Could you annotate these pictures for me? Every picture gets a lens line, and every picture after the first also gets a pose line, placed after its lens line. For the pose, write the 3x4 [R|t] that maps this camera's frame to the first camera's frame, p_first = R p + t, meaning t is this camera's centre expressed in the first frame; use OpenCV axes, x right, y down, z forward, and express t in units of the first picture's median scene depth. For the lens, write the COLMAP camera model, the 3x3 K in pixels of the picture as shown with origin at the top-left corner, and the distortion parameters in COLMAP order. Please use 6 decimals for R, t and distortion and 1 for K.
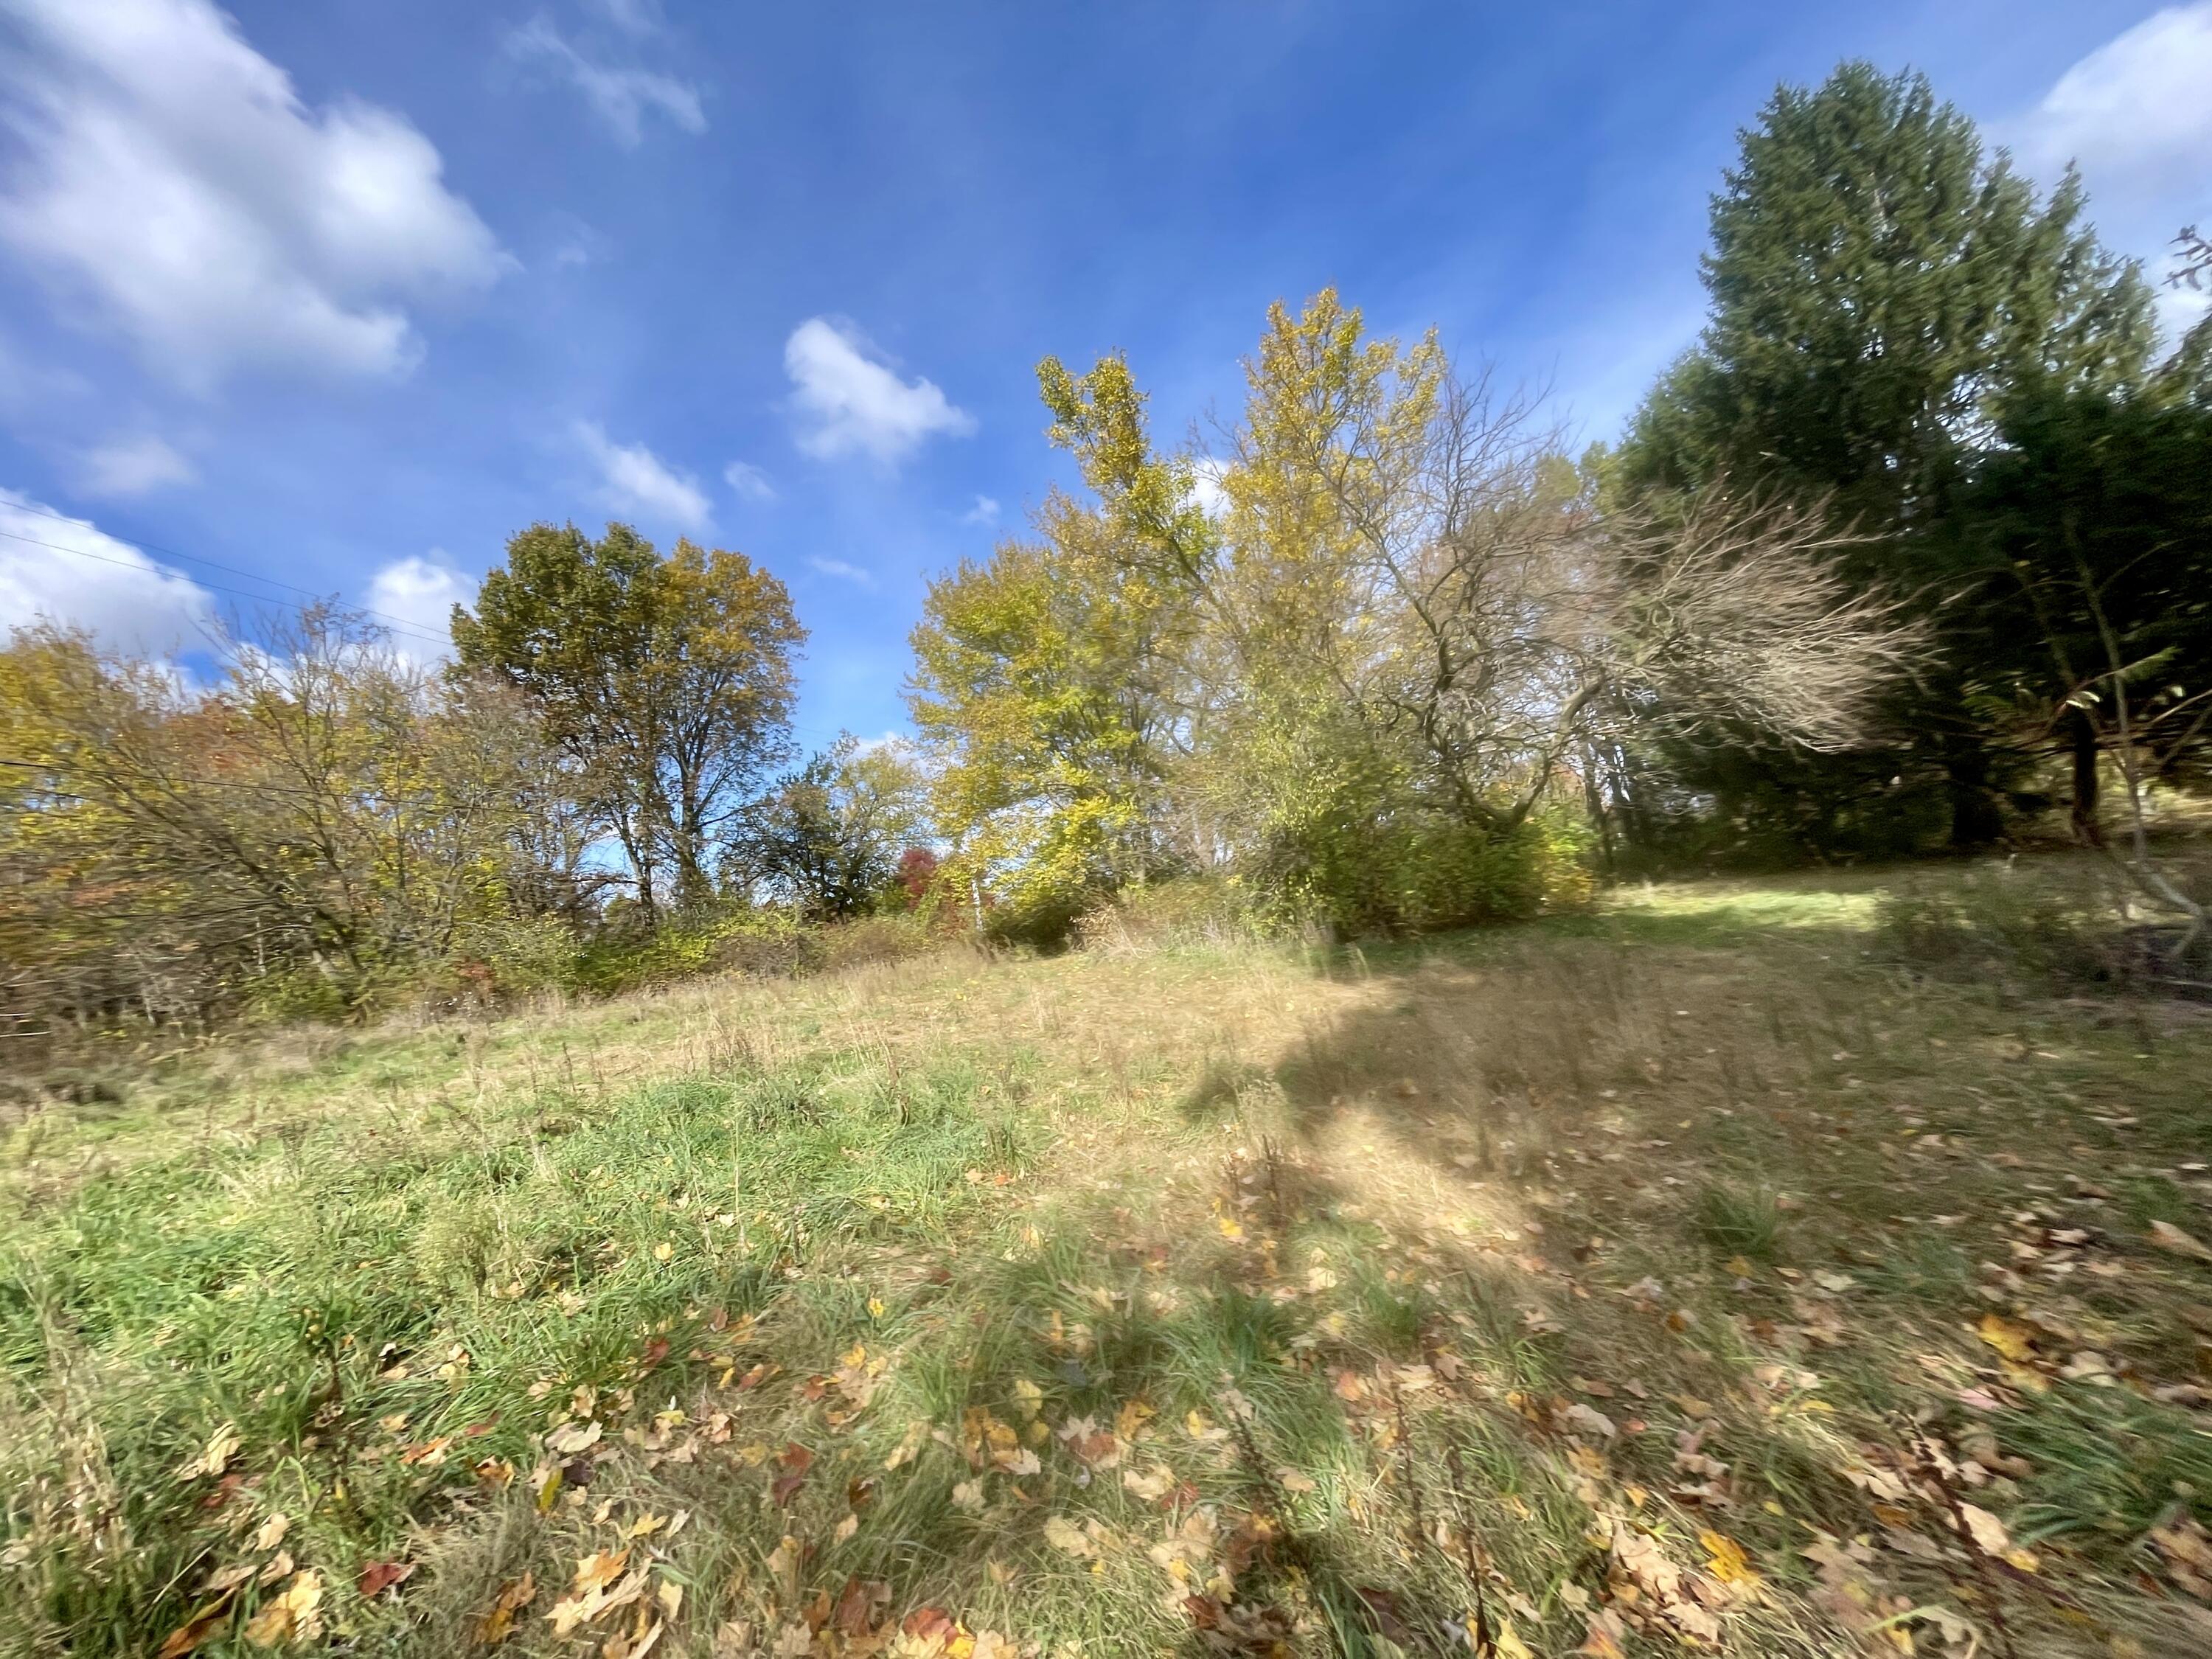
lens RADIAL K [[894.5, 0, 1109.6], [0, 894.5, 793.2], [0, 0, 1]] dist [0.001210, 0.000201]
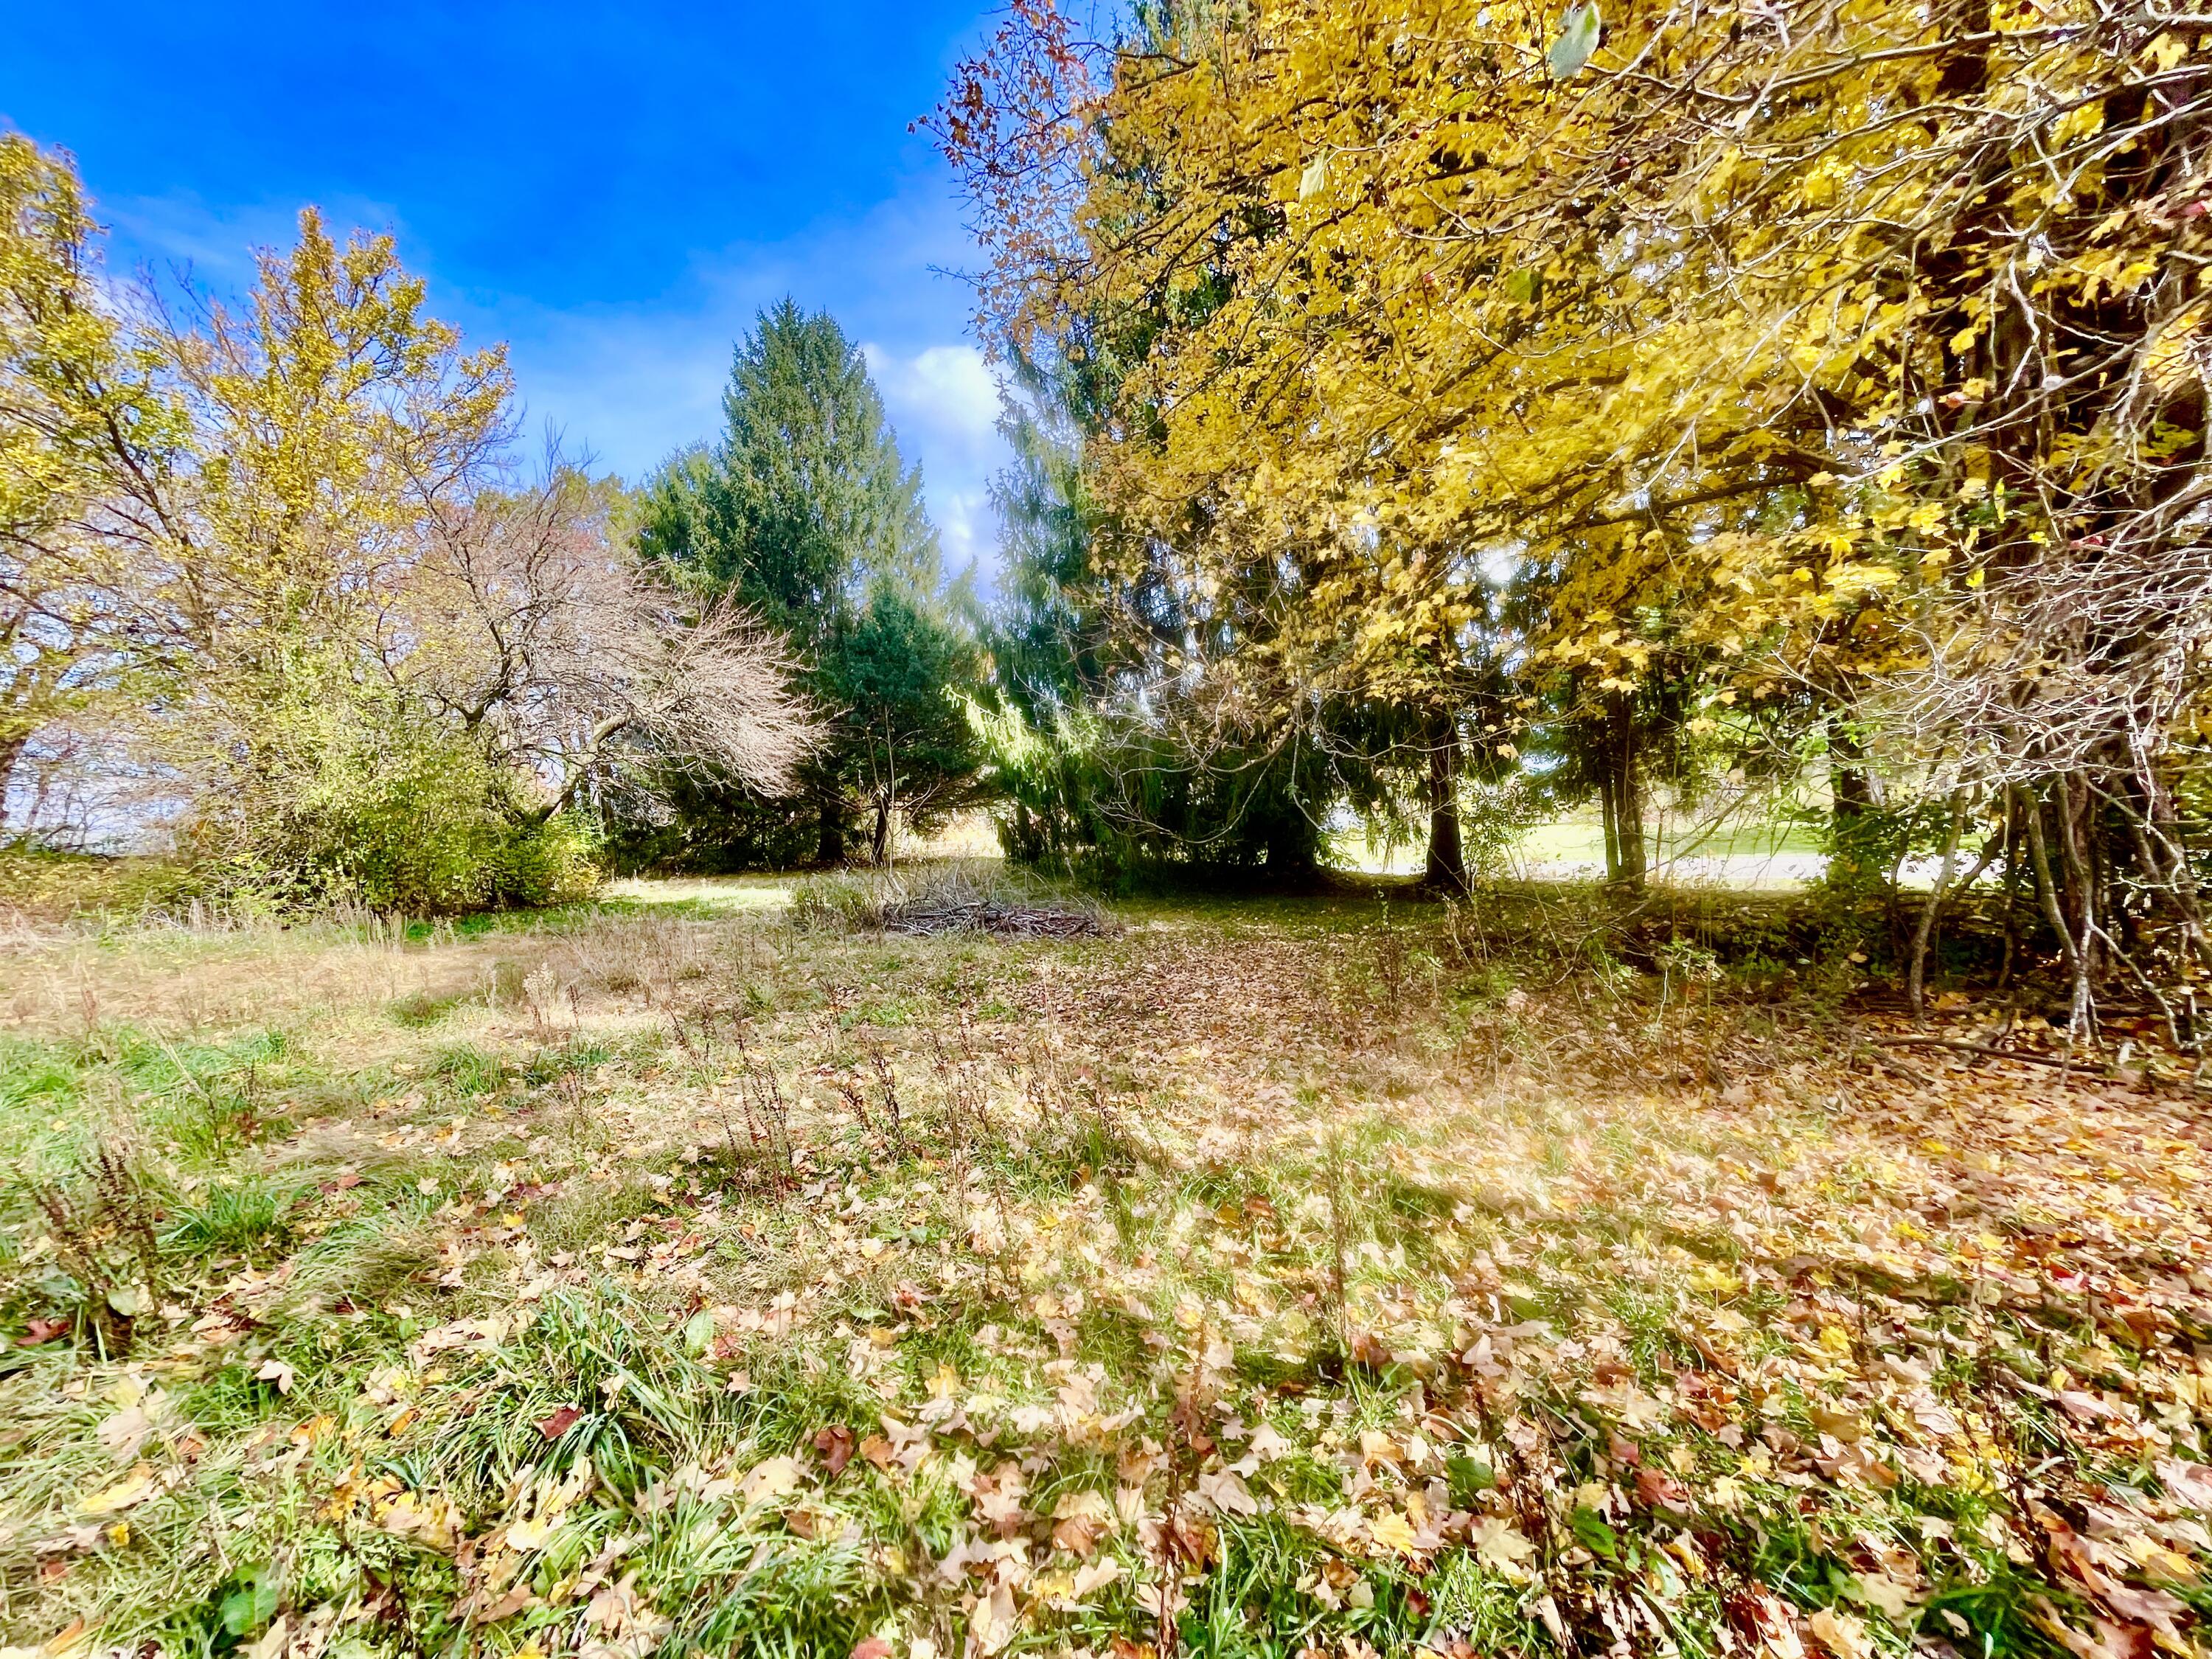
lens RADIAL K [[905.9, 0, 1085.9], [0, 905.9, 839.5], [0, 0, 1]] dist [0.002114, 0.000398]
pose [[0.495331, 0.066668, 0.866143, -0.220441], [-0.116825, 0.993106, -0.009631, -0.016039], [-0.860813, -0.096417, 0.499704, -0.208891]]
